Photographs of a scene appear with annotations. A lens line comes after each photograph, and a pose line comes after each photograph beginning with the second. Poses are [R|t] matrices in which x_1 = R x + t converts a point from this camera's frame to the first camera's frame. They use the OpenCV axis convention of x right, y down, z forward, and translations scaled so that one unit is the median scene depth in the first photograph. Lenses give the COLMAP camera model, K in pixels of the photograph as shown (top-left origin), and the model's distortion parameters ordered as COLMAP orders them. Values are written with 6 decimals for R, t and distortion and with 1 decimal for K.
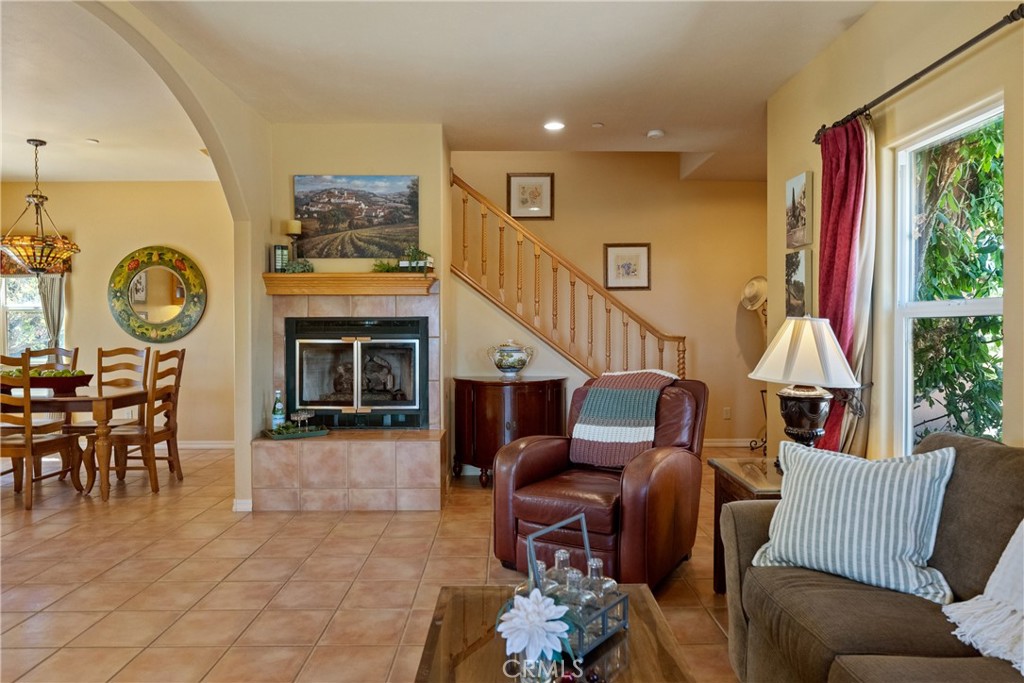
lens RADIAL K [[654.2, 0, 515.1], [0, 654.2, 336.2], [0, 0, 1]] dist [0.000083, 0.004153]
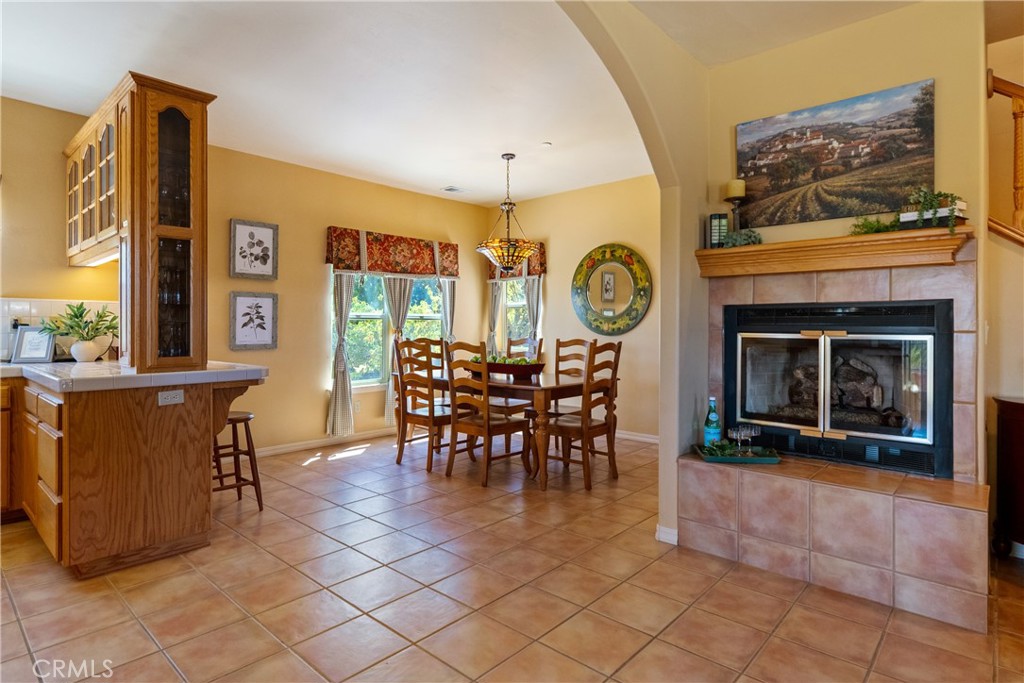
lens RADIAL K [[543.9, 0, 512.4], [0, 543.9, 324.5], [0, 0, 1]] dist [-0.006653, 0.002611]
pose [[0.736171, 0.002595, -0.676791, -0.092704], [-0.014022, 0.999836, -0.011418, 0.006223], [0.676650, 0.017895, 0.736087, 0.338582]]
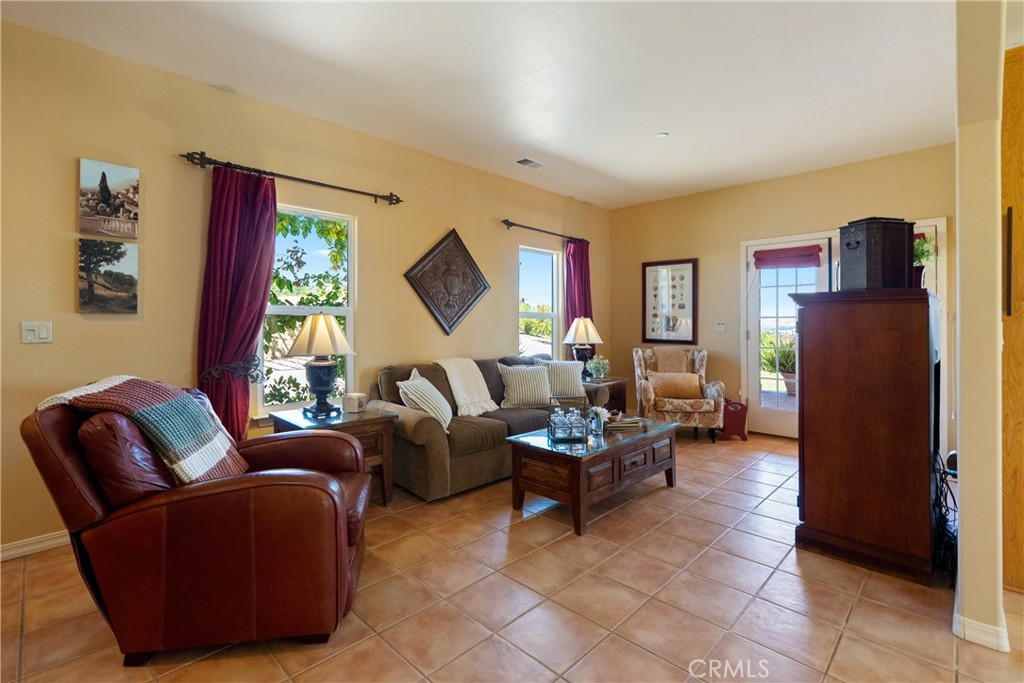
lens RADIAL K [[466.6, 0, 508.3], [0, 466.6, 324.5], [0, 0, 1]] dist [-0.004158, -0.000559]
pose [[-0.701362, -0.003538, 0.712796, -0.379260], [0.008993, 0.999864, 0.013812, -0.006352], [-0.712748, 0.016098, -0.701235, 0.868146]]
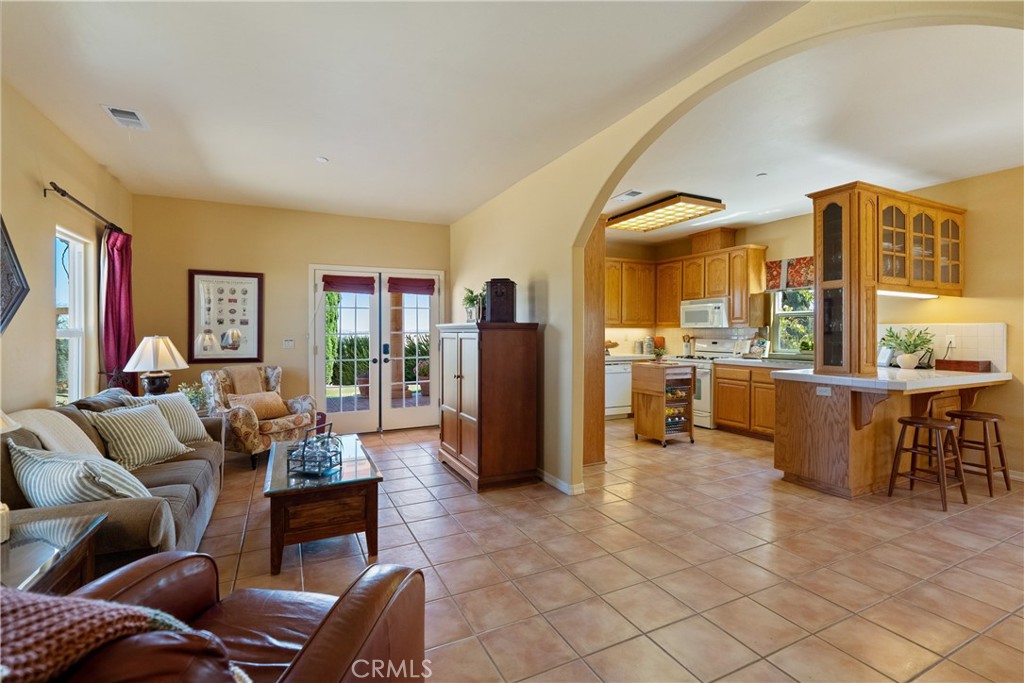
lens RADIAL K [[466.6, 0, 511.6], [0, 466.6, 333.4], [0, 0, 1]] dist [-0.004158, -0.000559]
pose [[-0.904844, 0.005242, -0.425711, 0.051777], [-0.002464, 0.999843, 0.017549, -0.026741], [0.425736, 0.016928, -0.904689, 1.001382]]
